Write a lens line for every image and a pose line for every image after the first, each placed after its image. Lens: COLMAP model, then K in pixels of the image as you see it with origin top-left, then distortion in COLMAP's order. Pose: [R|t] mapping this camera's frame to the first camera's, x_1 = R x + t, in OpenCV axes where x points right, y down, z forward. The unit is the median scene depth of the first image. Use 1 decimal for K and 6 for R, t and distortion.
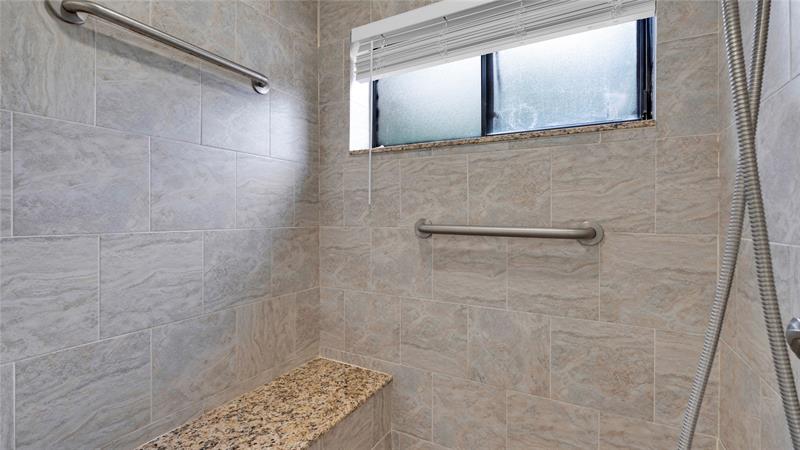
lens RADIAL K [[351.2, 0, 401.1], [0, 351.2, 225.4], [0, 0, 1]] dist [-0.000242, -0.000037]
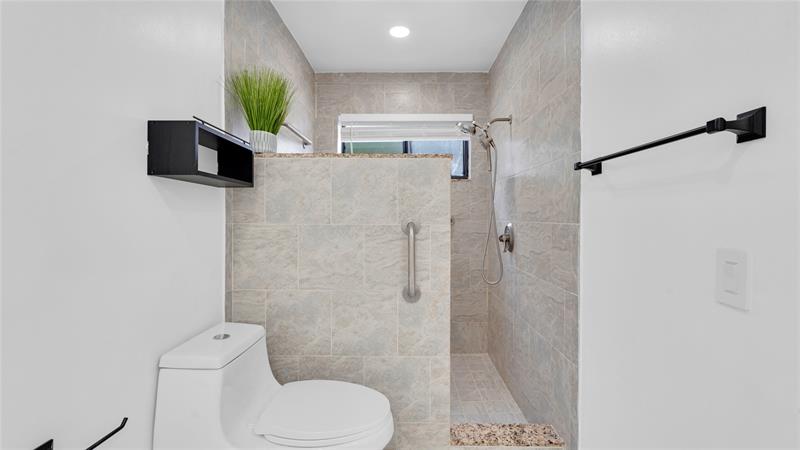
lens RADIAL K [[351.2, 0, 399.1], [0, 351.2, 222.4], [0, 0, 1]] dist [-0.000242, -0.000037]
pose [[0.880861, -0.001645, 0.473371, -1.034151], [0.001385, 0.999999, 0.000898, 0.035027], [-0.473372, -0.000136, 0.880862, -1.124315]]
